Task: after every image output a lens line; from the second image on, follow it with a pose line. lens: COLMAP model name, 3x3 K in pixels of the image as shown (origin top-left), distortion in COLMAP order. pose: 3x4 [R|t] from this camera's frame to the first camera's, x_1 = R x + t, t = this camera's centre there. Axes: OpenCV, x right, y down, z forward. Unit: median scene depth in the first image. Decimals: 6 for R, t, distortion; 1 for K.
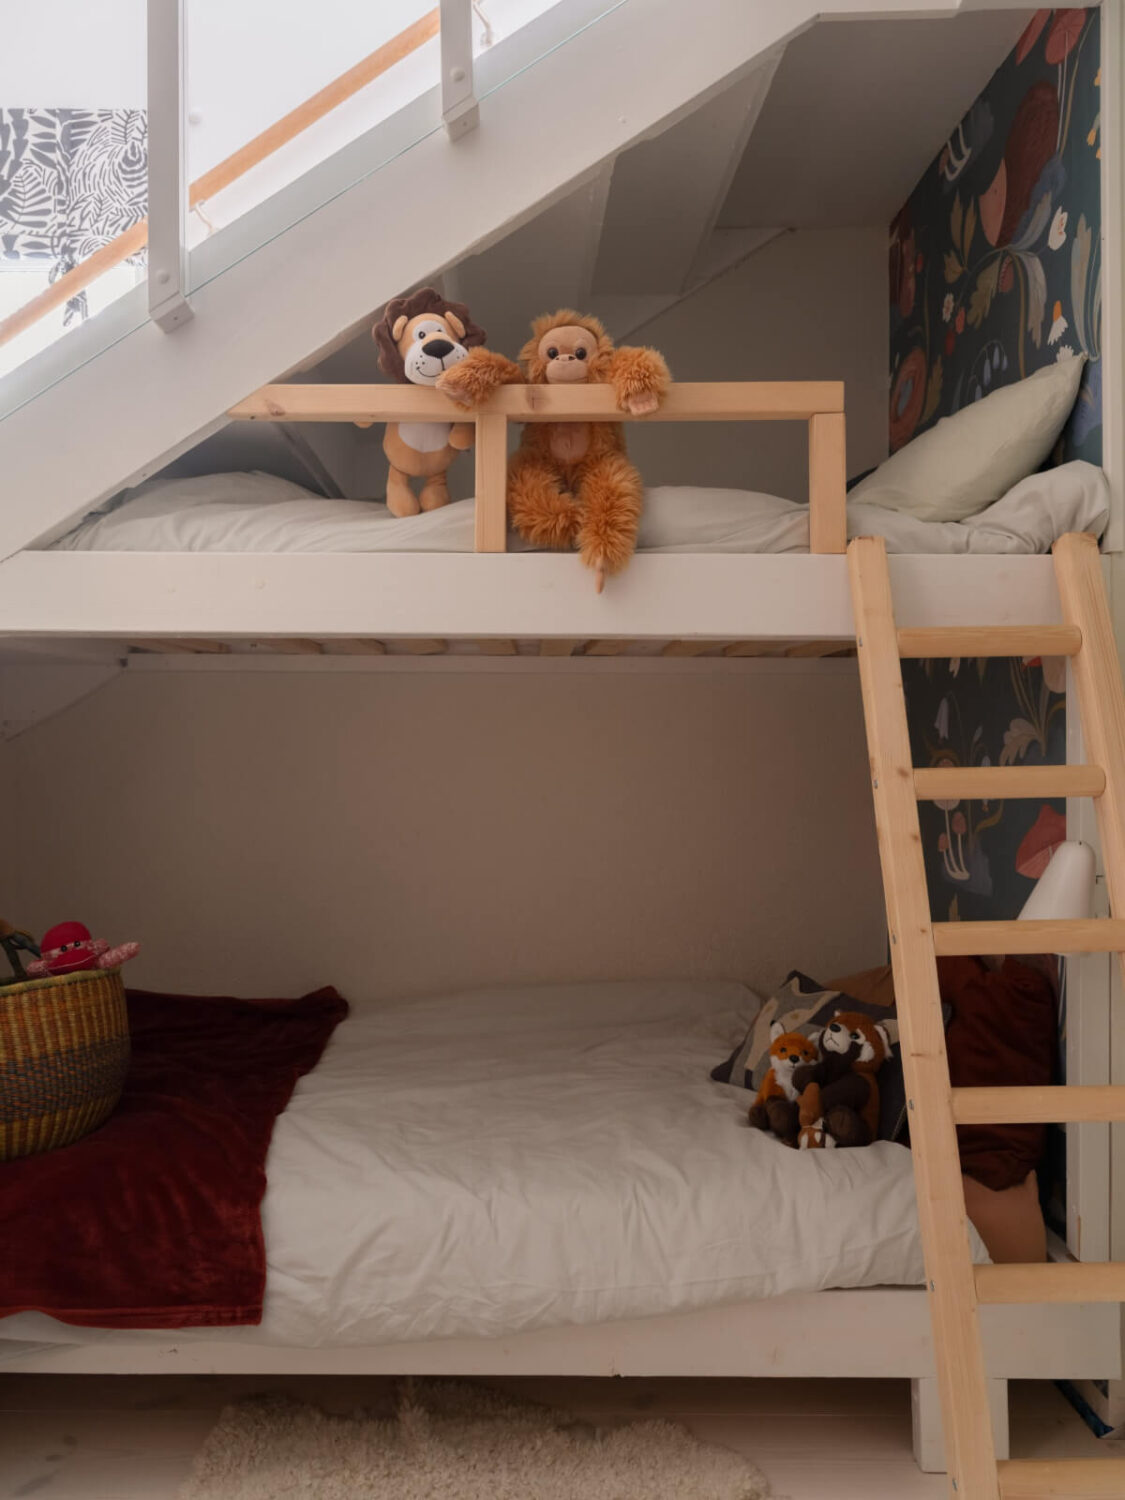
lens RADIAL K [[1133.5, 0, 562.4], [0, 1133.5, 687.4], [0, 0, 1]] dist [0.001508, -0.001077]
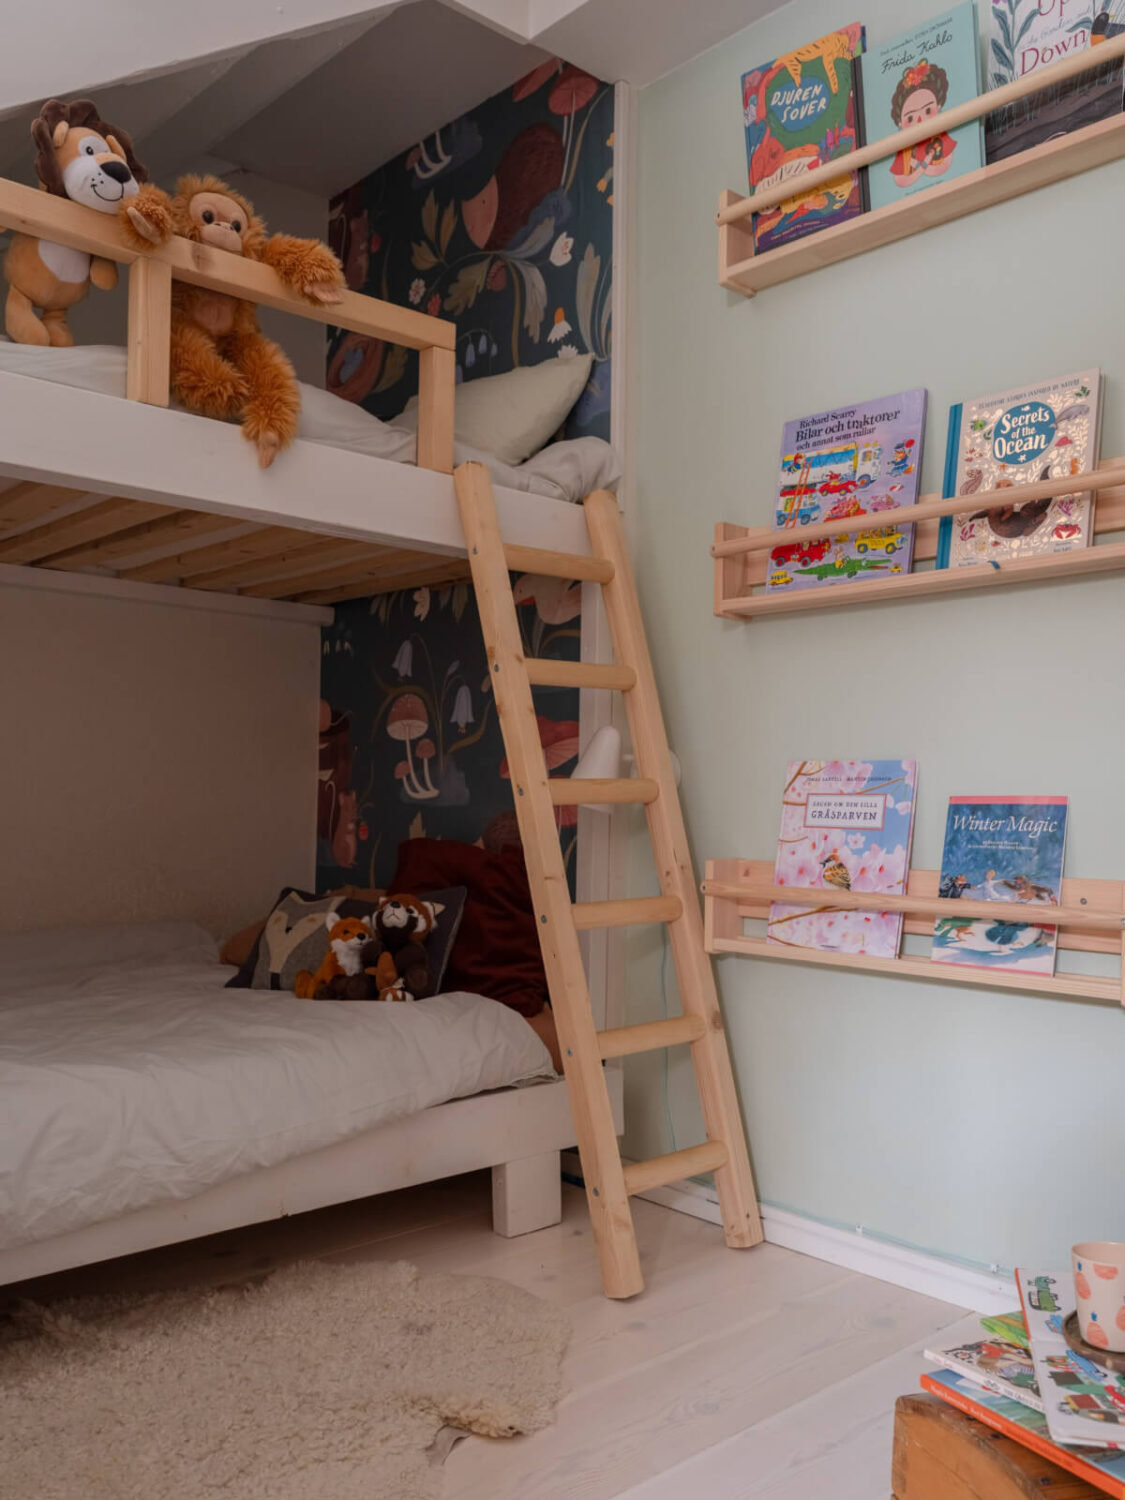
lens RADIAL K [[1244.4, 0, 562.5], [0, 1244.4, 750.0], [0, 0, 1]] dist [0.005719, -0.002569]
pose [[0.734325, 0.033363, 0.677978, -0.492411], [-0.037119, 0.999271, -0.008971, 0.160648], [-0.677783, -0.018578, 0.735028, -0.003435]]
